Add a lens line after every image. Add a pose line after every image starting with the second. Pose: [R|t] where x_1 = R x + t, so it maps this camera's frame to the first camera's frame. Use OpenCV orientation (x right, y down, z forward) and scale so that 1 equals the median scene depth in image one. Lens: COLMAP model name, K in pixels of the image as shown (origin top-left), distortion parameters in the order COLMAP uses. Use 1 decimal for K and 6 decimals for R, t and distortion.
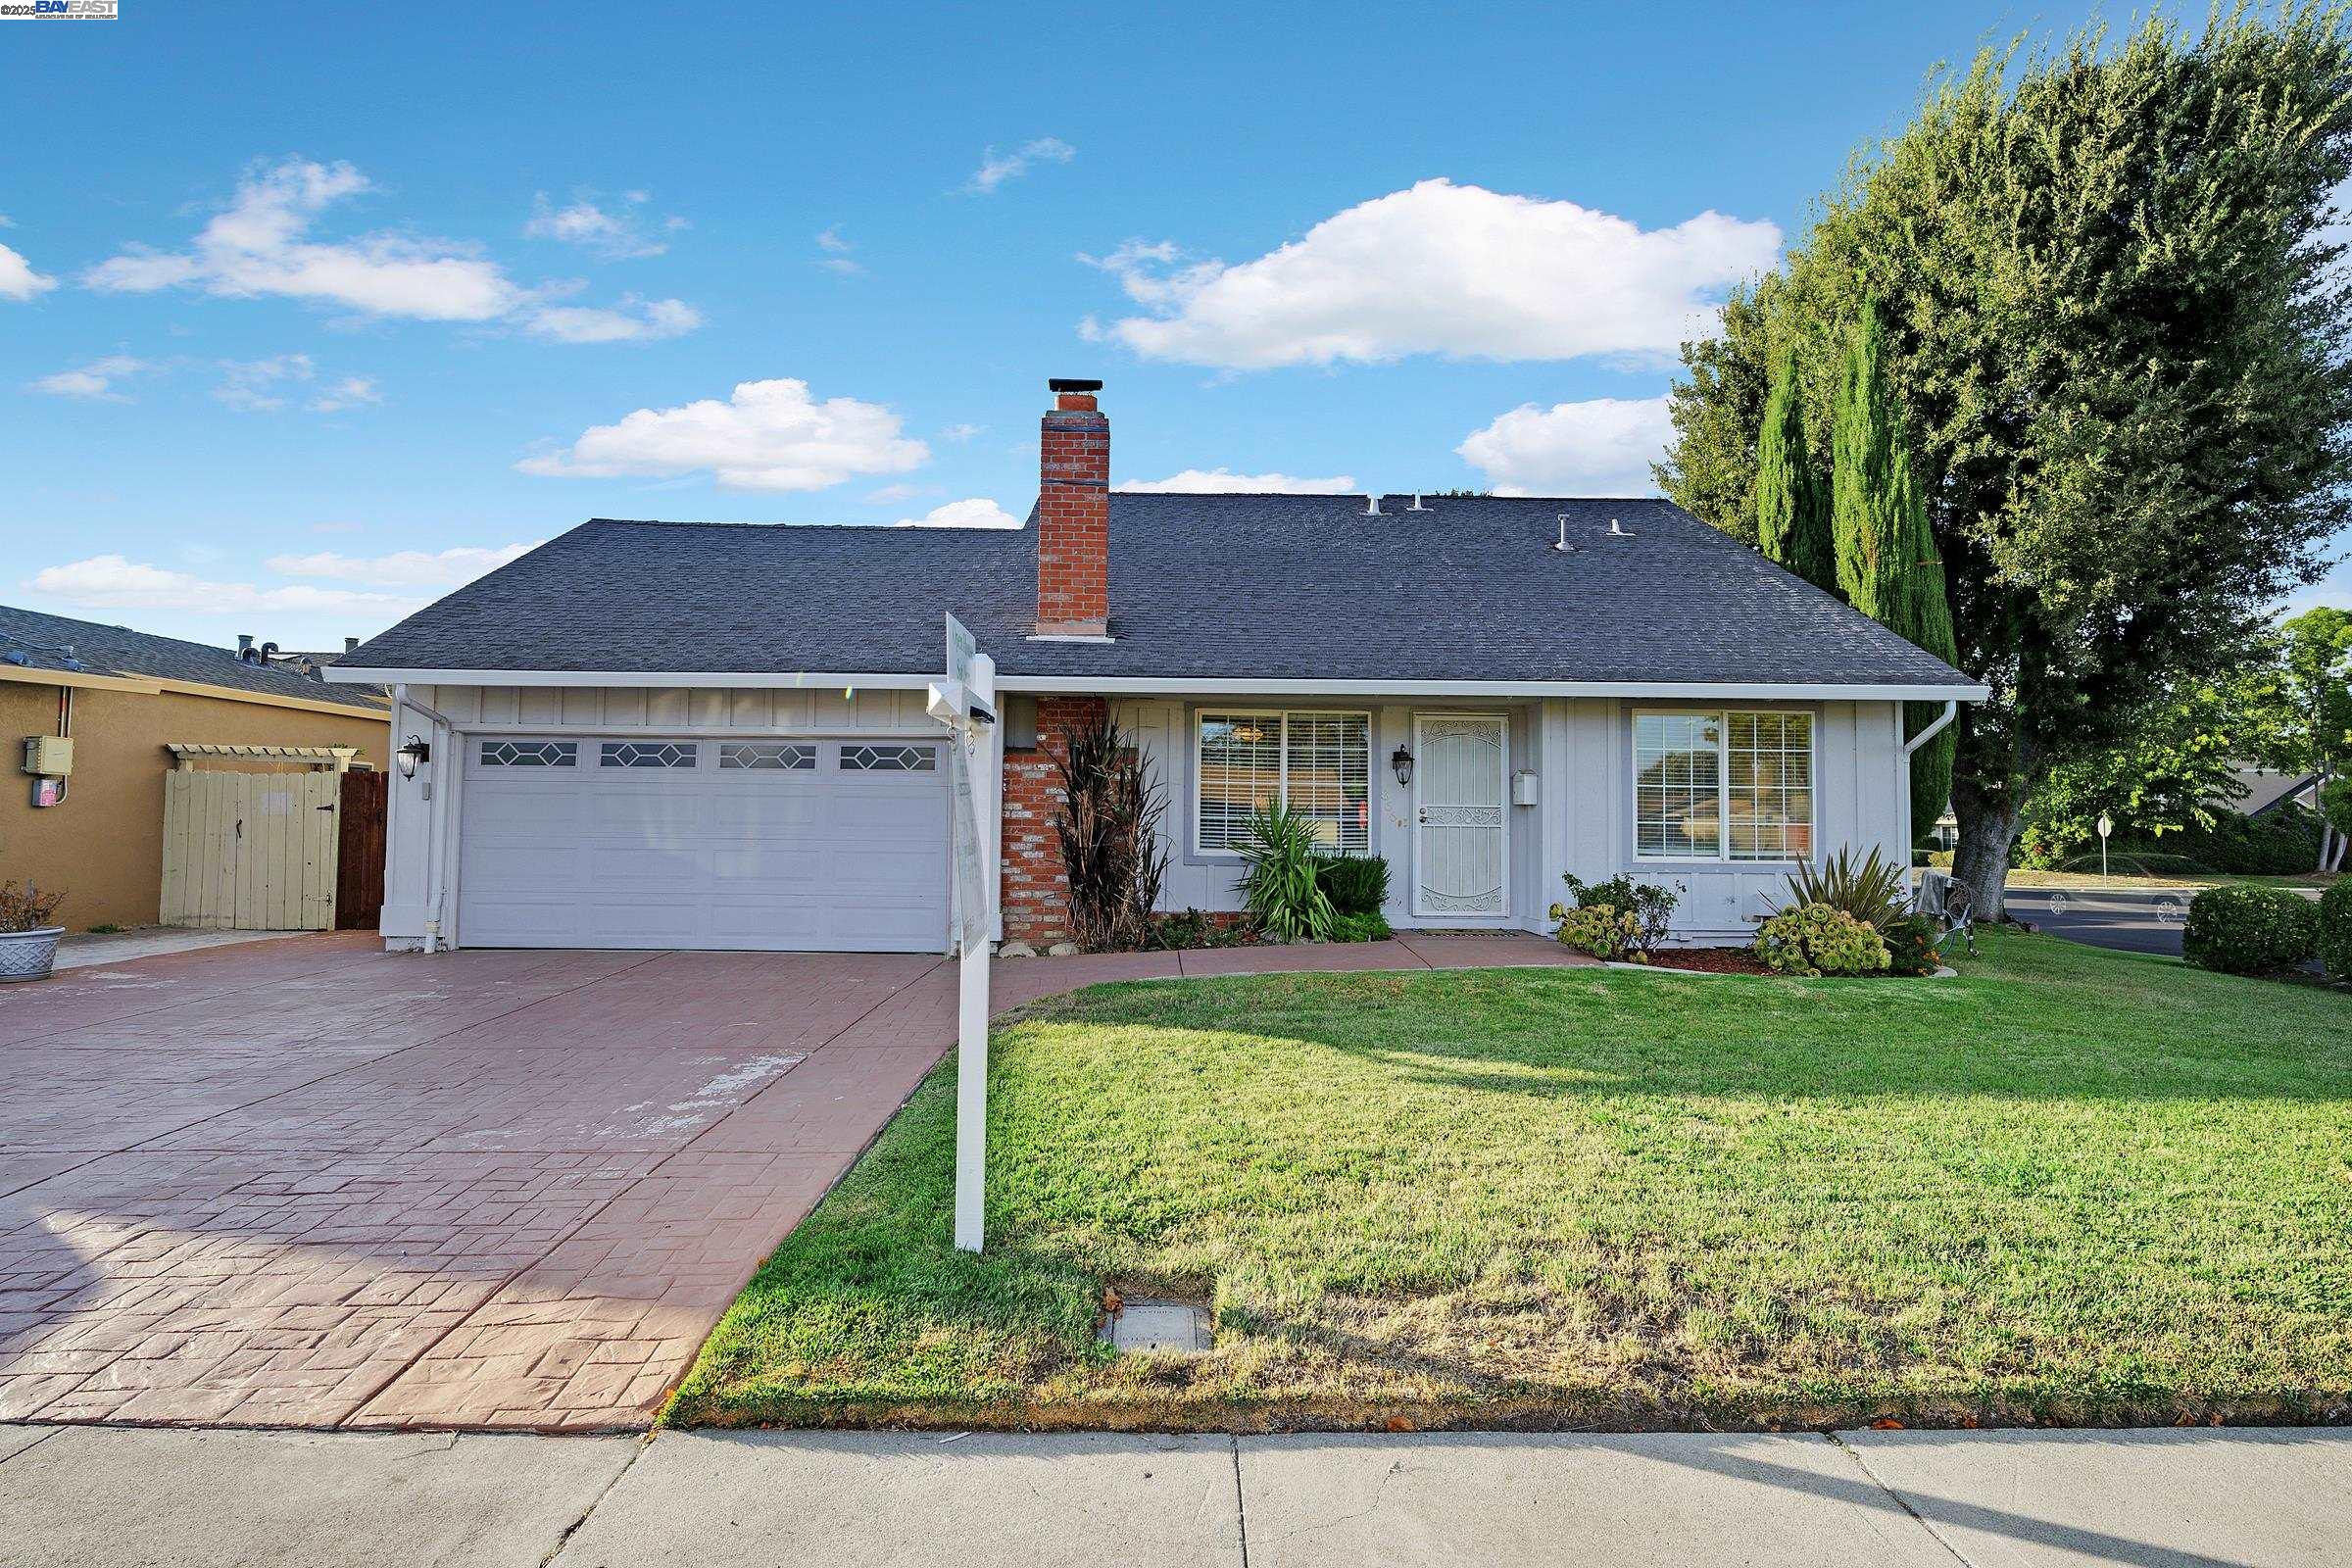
lens RADIAL K [[1168.1, 0, 1174.1], [0, 1168.1, 790.1], [0, 0, 1]] dist [0.001158, 0.000053]
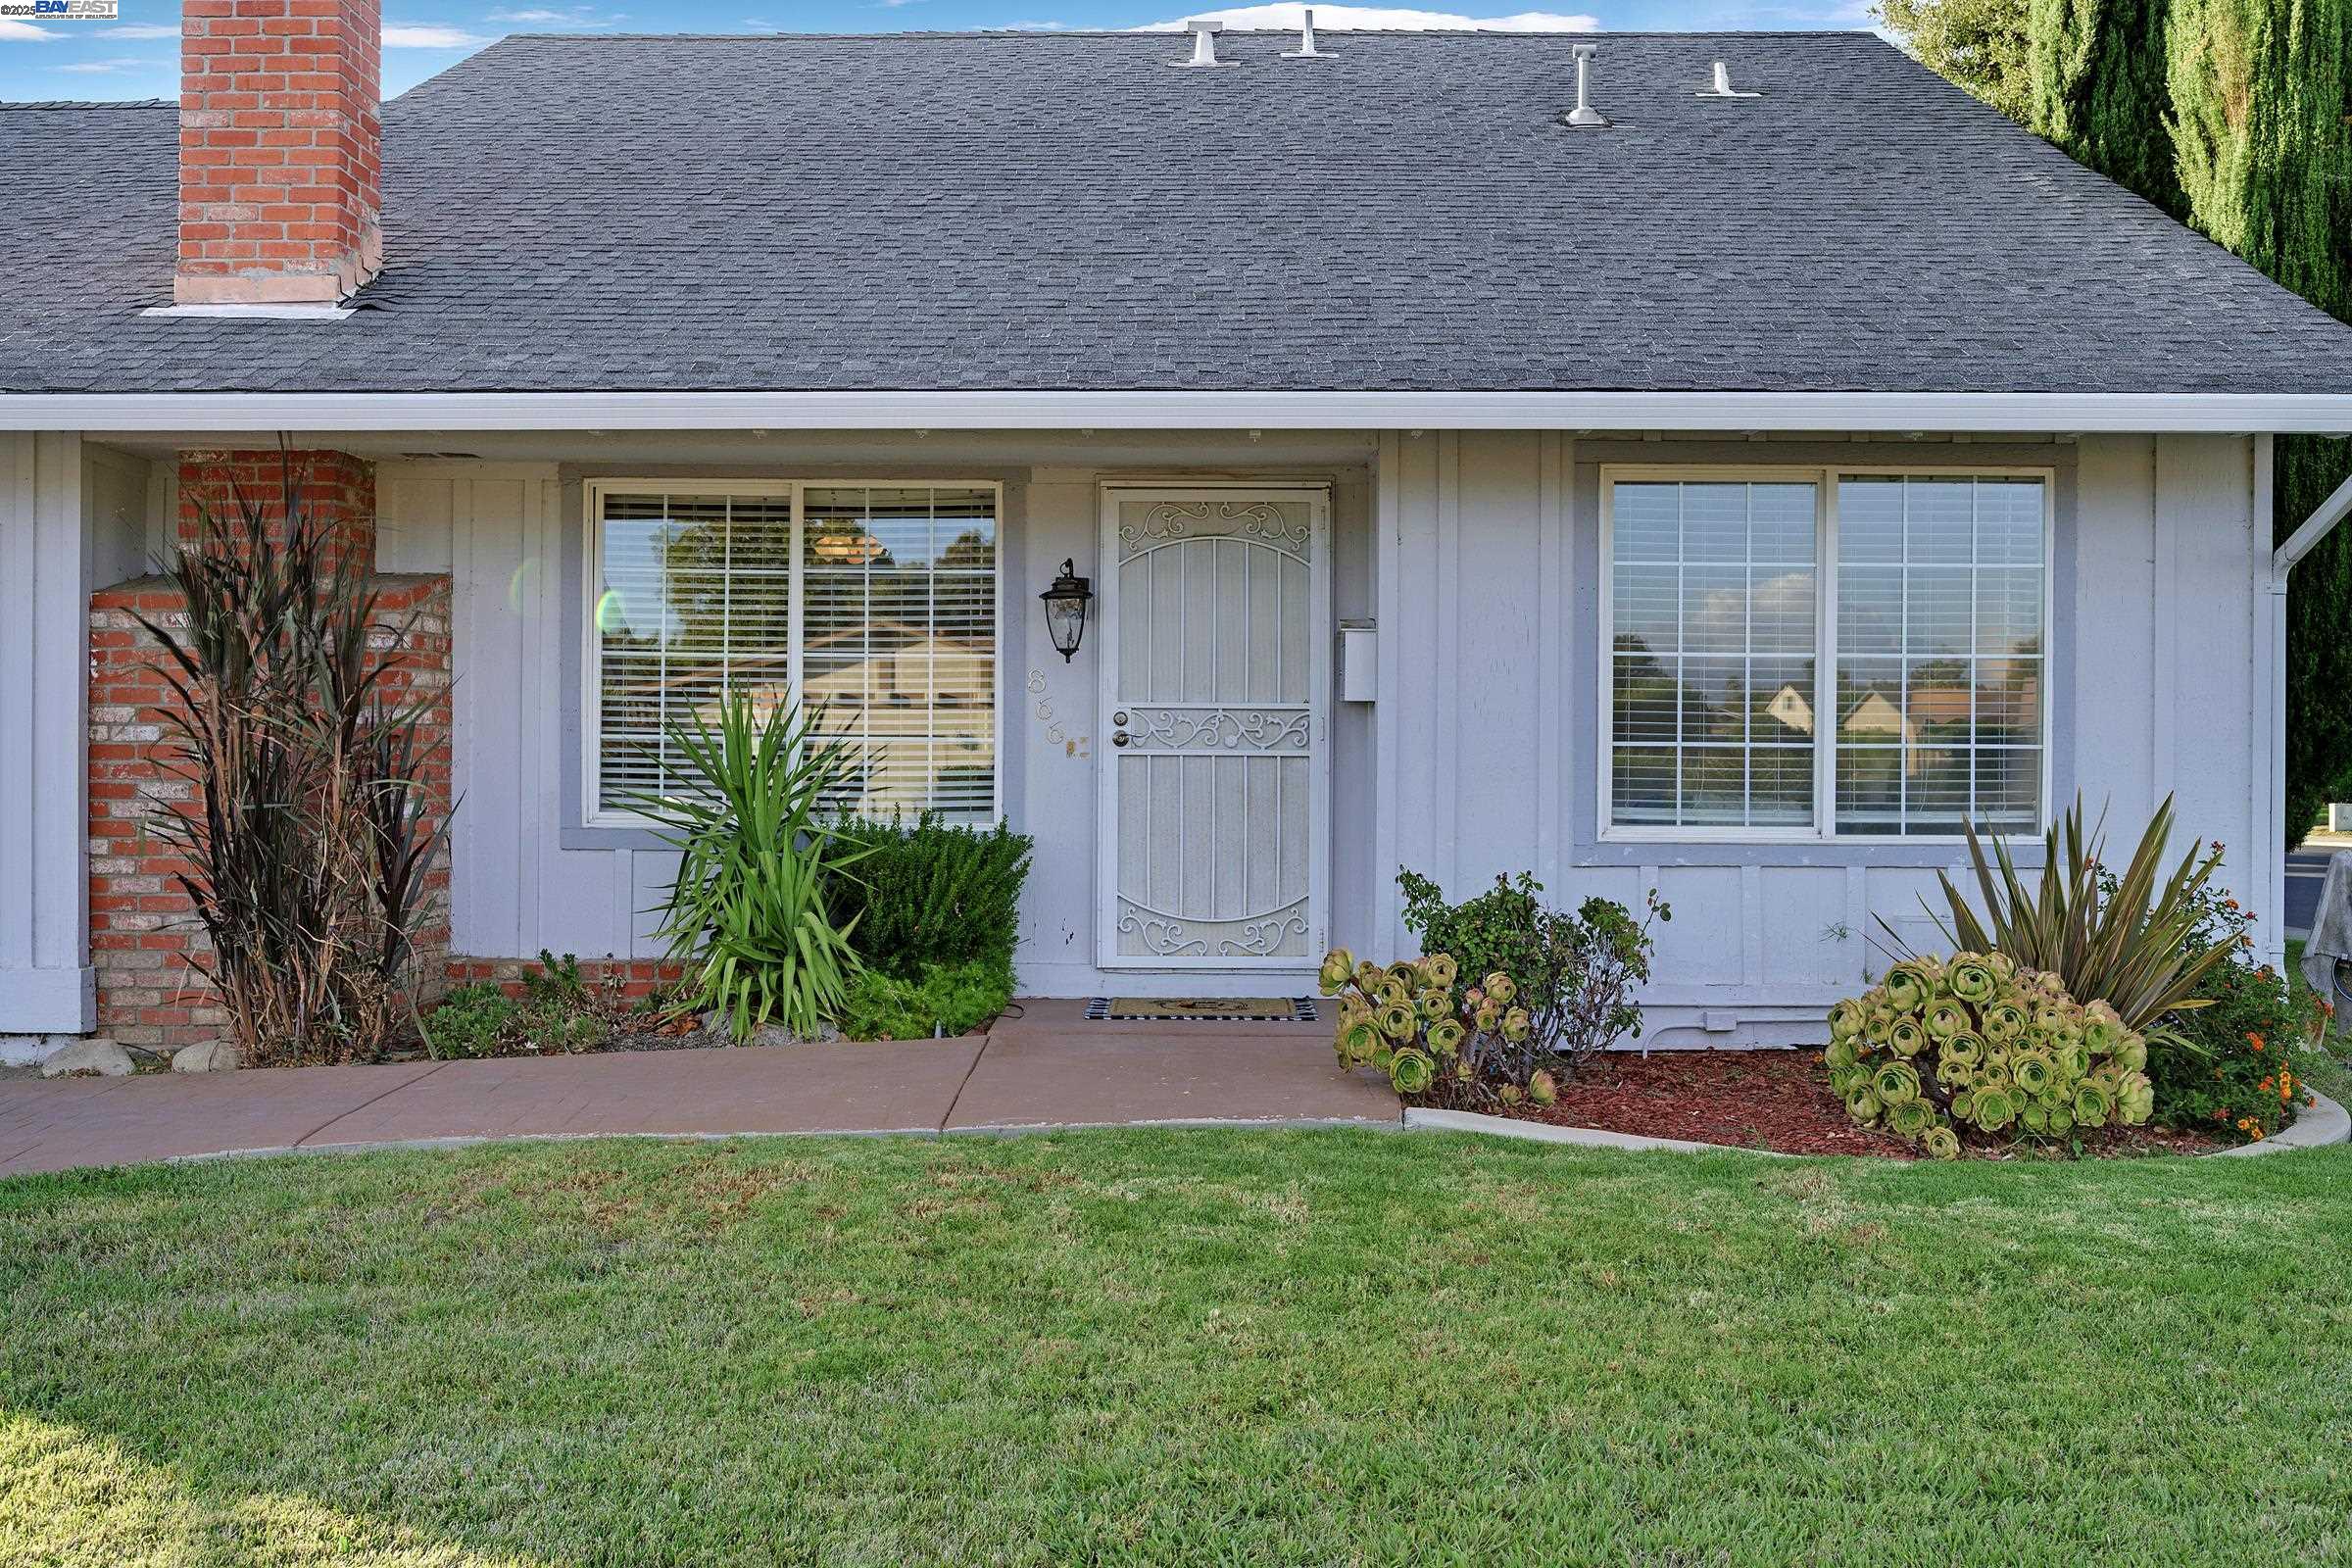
lens RADIAL K [[2040.7, 0, 1178.0], [0, 2040.7, 777.3], [0, 0, 1]] dist [-0.012726, -0.016185]
pose [[0.999441, -0.005434, -0.032993, 0.266591], [0.006952, 0.998914, 0.046070, 0.005608], [0.032707, -0.046274, 0.998393, 0.279234]]
